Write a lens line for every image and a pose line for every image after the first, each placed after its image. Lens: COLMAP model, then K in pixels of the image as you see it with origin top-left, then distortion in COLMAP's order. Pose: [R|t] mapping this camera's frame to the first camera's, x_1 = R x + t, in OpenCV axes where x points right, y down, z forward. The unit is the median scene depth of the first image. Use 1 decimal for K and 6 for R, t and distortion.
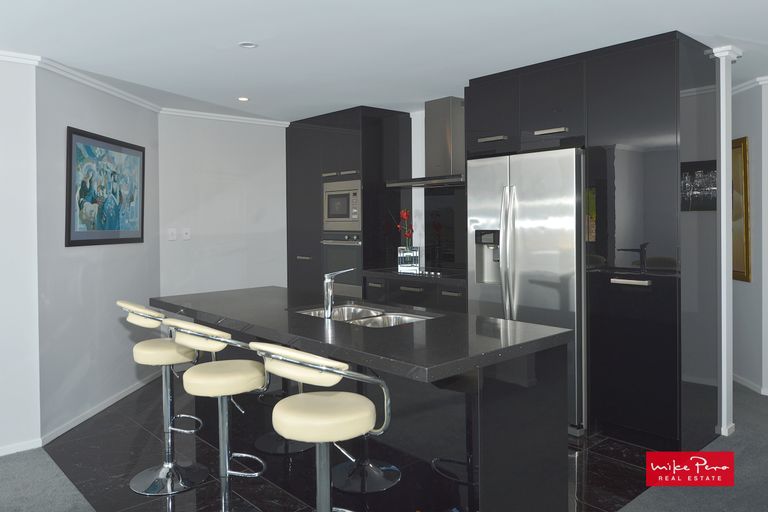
lens RADIAL K [[574.0, 0, 382.9], [0, 574.0, 298.1], [0, 0, 1]] dist [-0.003148, -0.001862]
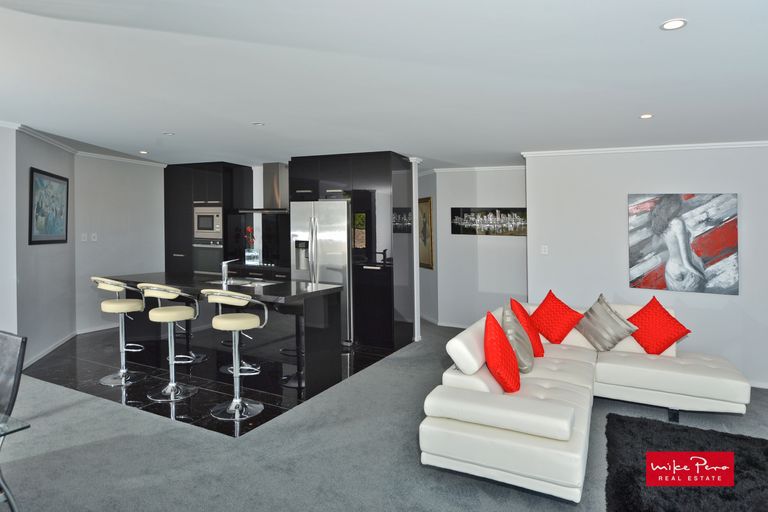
lens RADIAL K [[457.5, 0, 384.0], [0, 457.5, 256.0], [0, 0, 1]] dist [-0.001424, -0.000628]
pose [[0.929894, 0.012279, 0.367624, -0.102778], [0.016597, 0.997024, -0.075284, 0.041363], [-0.367454, 0.076107, 0.926922, -0.413865]]
